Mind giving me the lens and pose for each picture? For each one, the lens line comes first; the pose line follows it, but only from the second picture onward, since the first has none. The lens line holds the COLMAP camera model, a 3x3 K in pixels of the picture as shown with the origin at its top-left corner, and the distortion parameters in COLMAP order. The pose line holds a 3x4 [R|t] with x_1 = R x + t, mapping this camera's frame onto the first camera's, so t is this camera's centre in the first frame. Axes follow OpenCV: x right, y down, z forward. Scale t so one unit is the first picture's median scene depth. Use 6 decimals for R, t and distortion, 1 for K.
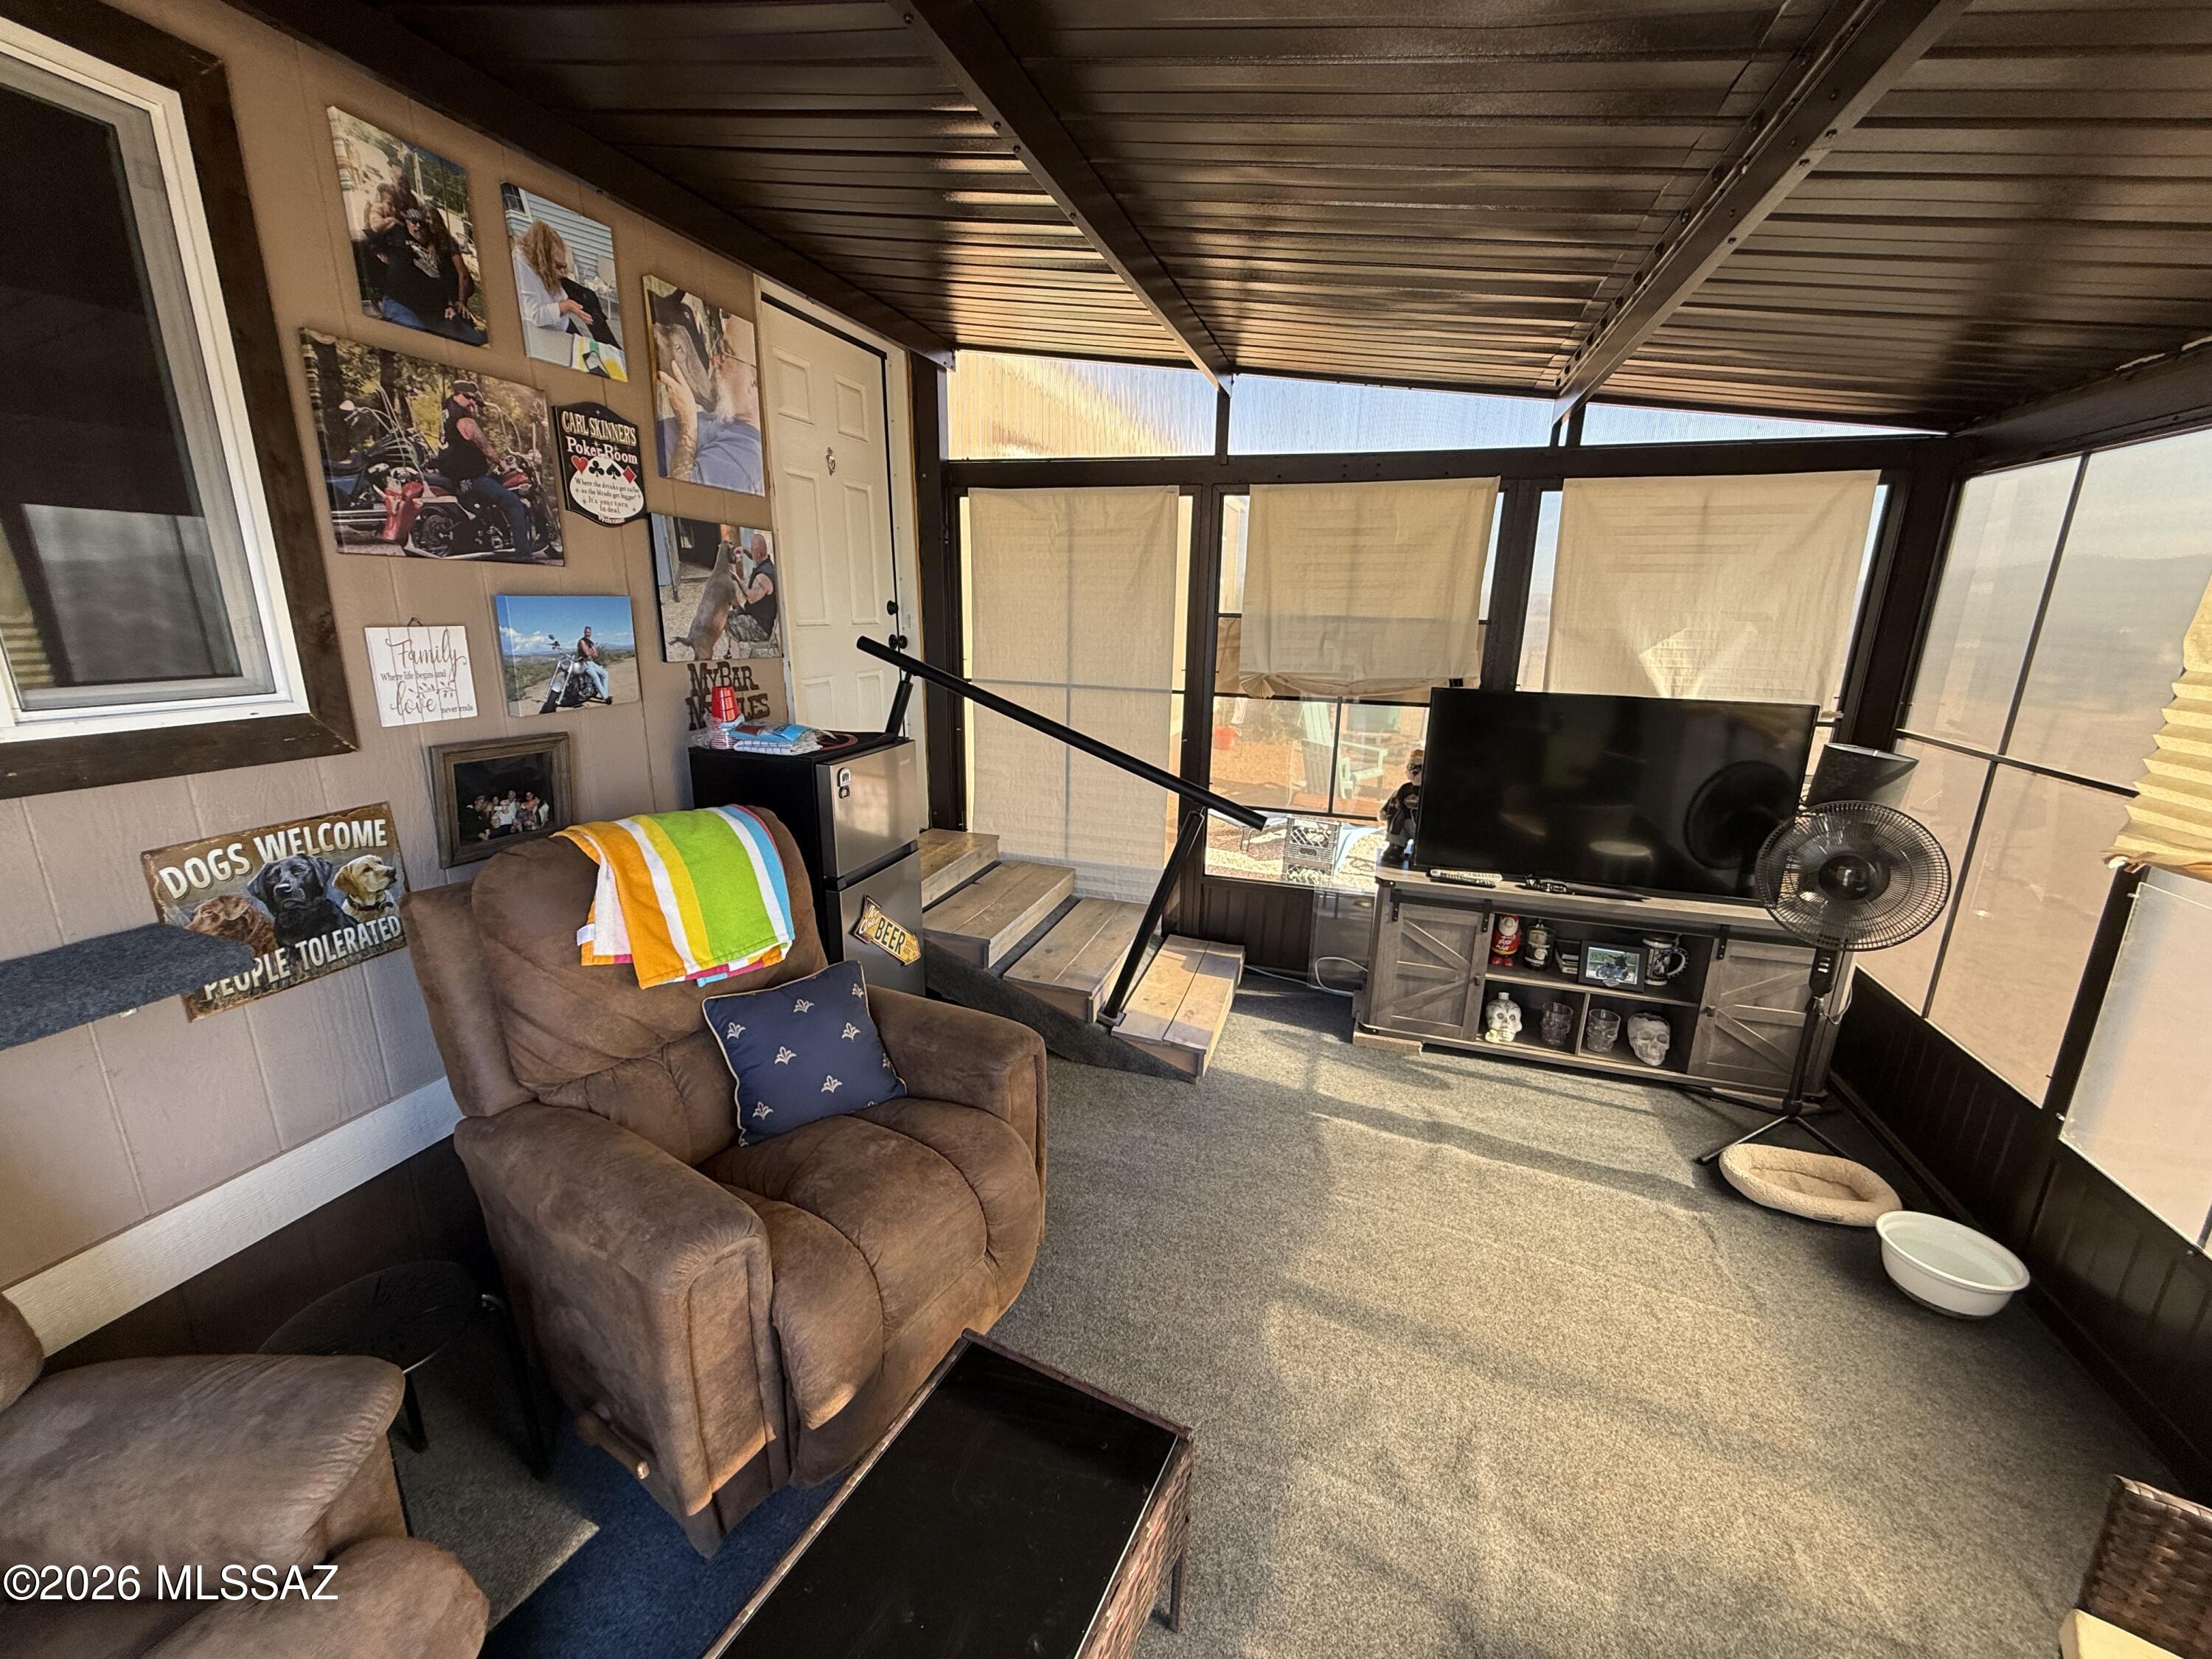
lens RADIAL K [[883.7, 0, 1106.0], [0, 883.7, 829.5], [0, 0, 1]] dist [0.000447, -0.000116]
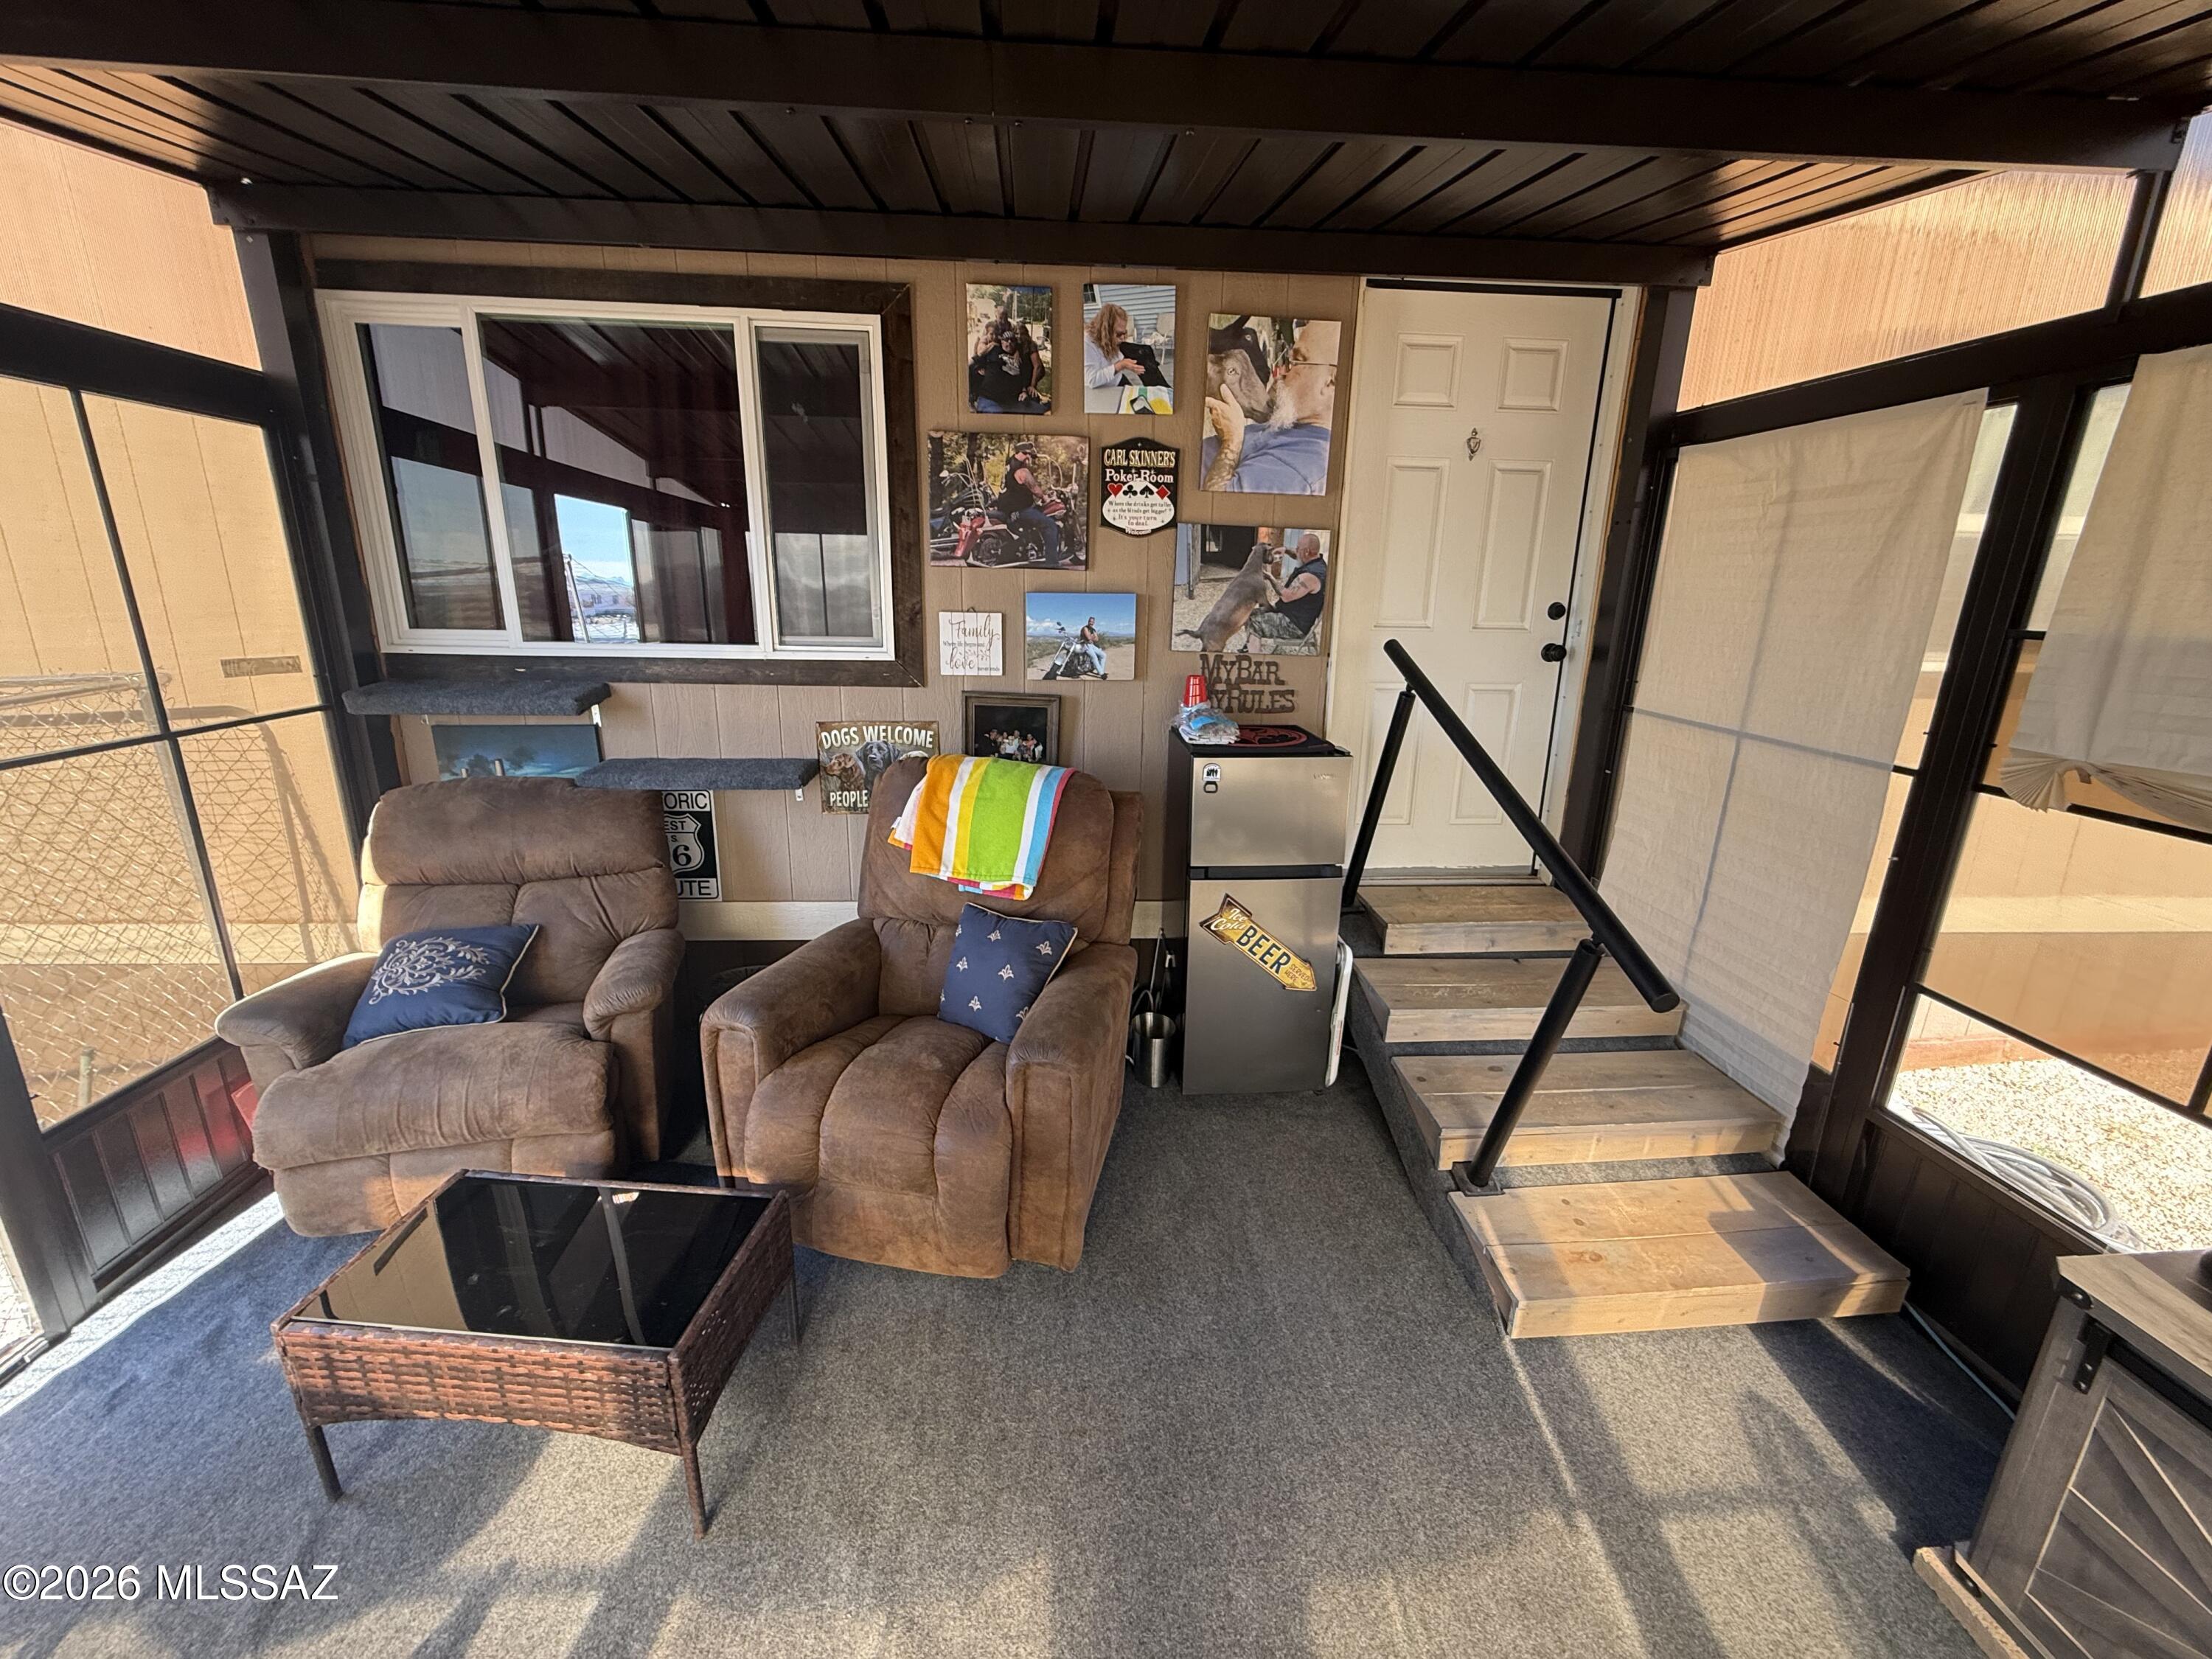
lens RADIAL K [[883.7, 0, 1106.0], [0, 883.7, 829.5], [0, 0, 1]] dist [0.000447, -0.000116]
pose [[0.370842, 0.237501, -0.897814, 0.644568], [-0.243673, 0.957760, 0.152709, -0.134245], [0.896158, 0.162142, 0.413050, 0.535084]]
